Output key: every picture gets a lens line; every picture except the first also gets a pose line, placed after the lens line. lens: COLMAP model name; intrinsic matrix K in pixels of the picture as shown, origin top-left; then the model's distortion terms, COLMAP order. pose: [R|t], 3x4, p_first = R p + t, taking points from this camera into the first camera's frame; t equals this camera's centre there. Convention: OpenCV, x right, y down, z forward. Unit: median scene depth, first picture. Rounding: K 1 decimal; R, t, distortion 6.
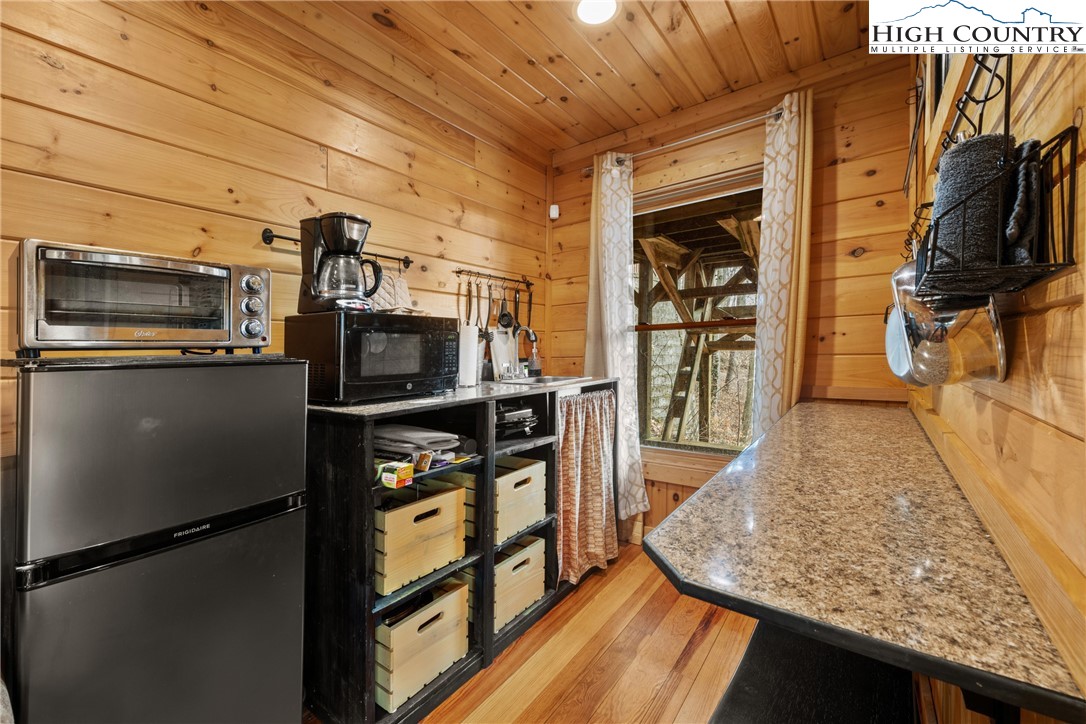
lens RADIAL K [[426.7, 0, 540.3], [0, 426.7, 353.9], [0, 0, 1]] dist [0.011310, 0.000112]
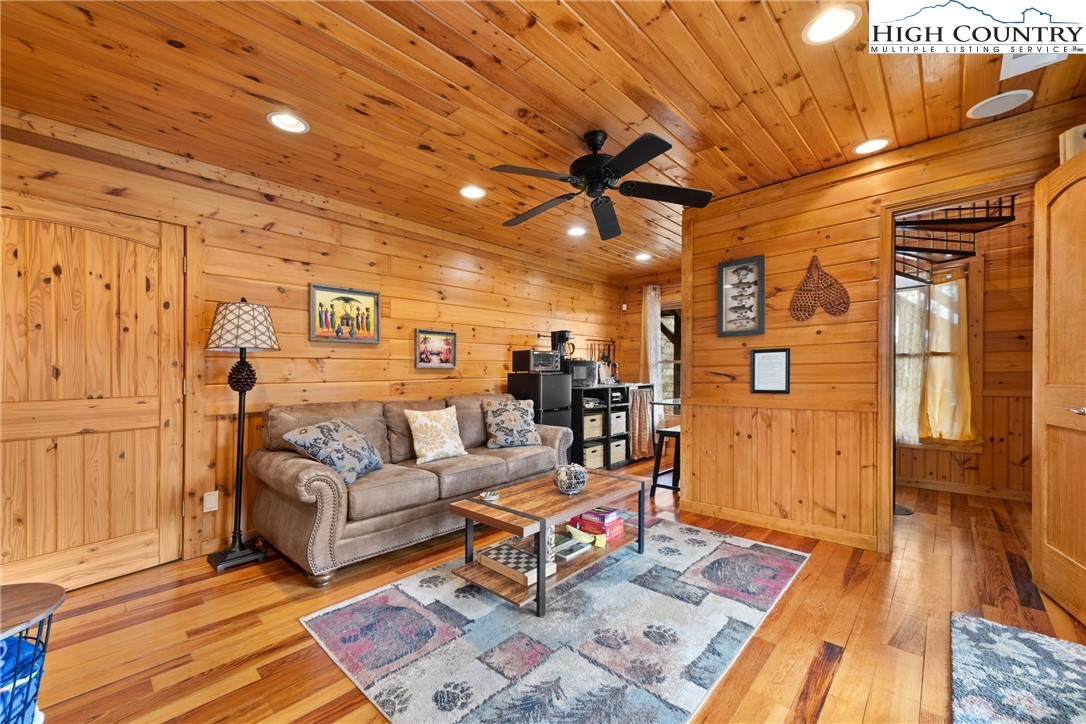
lens RADIAL K [[426.7, 0, 548.2], [0, 426.7, 368.0], [0, 0, 1]] dist [0.011310, 0.000112]
pose [[0.995063, -0.003030, -0.099204, -0.180143], [0.001283, 0.999843, -0.017667, 0.014485], [0.099242, 0.017452, 0.994910, -1.534989]]
